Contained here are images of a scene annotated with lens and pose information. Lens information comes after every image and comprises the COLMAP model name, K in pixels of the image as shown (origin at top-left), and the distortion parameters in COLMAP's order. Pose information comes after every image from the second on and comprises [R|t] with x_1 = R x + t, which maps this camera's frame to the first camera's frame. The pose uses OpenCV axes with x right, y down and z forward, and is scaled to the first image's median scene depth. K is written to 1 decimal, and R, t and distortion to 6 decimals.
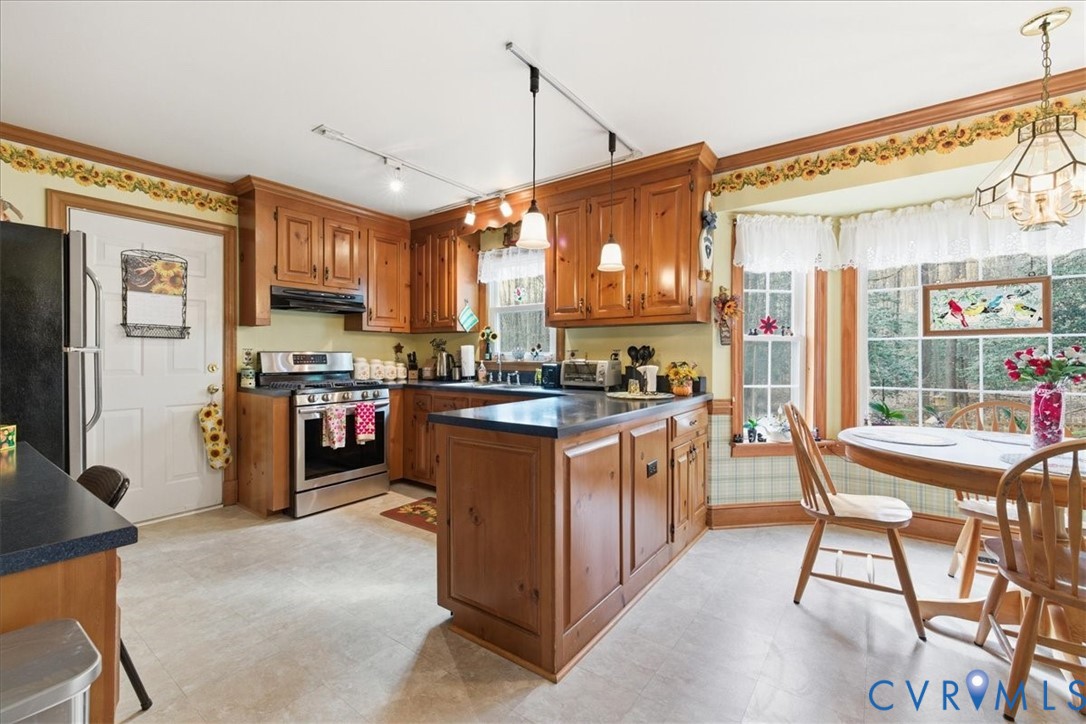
lens RADIAL K [[453.6, 0, 541.0], [0, 453.6, 360.3], [0, 0, 1]] dist [0.002896, -0.000317]
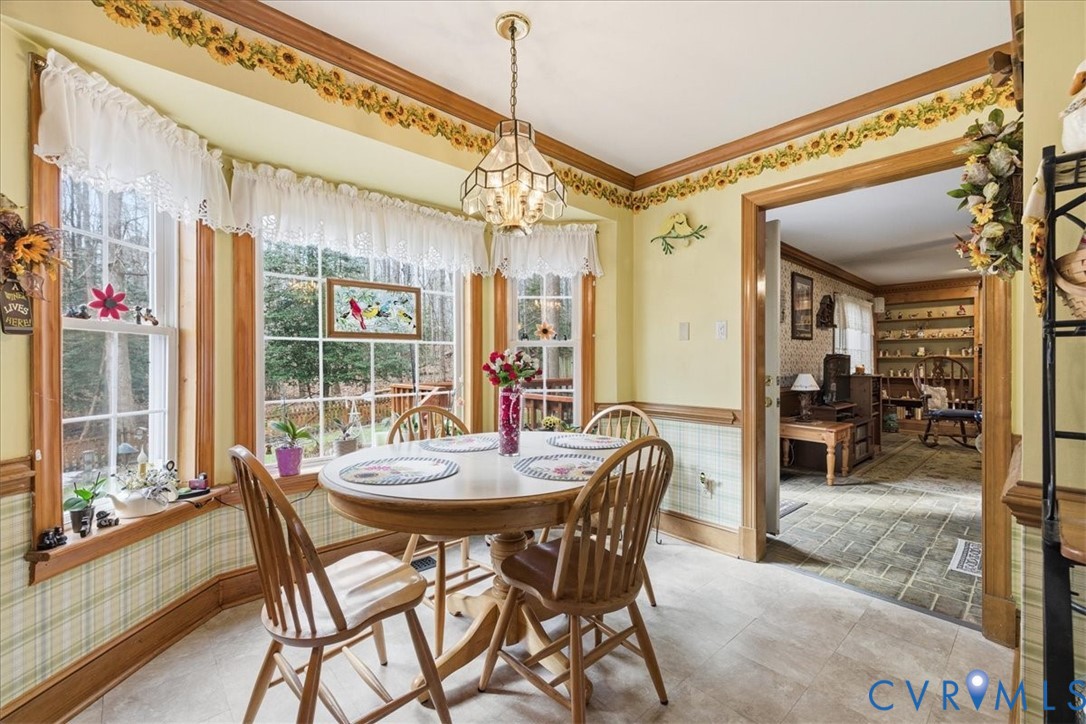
lens RADIAL K [[453.6, 0, 542.2], [0, 453.6, 363.8], [0, 0, 1]] dist [0.002896, -0.000317]
pose [[0.191457, -0.003572, 0.981494, 0.076993], [0.008828, 0.999959, 0.001917, -0.001055], [-0.981461, 0.008298, 0.191481, 0.420964]]
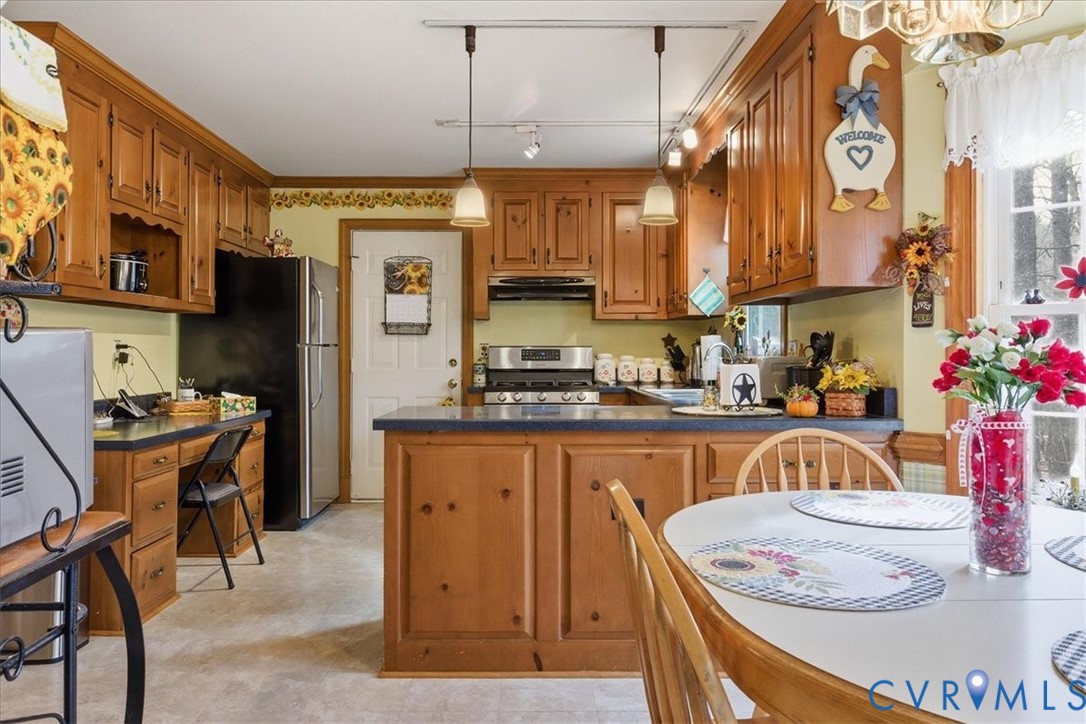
lens RADIAL K [[759.0, 0, 544.0], [0, 759.0, 355.4], [0, 0, 1]] dist [0.002753, -0.001427]
pose [[0.613576, 0.002373, -0.789632, 0.809677], [-0.008660, 0.999956, -0.003724, 0.005004], [0.789588, 0.009123, 0.613570, 0.135311]]
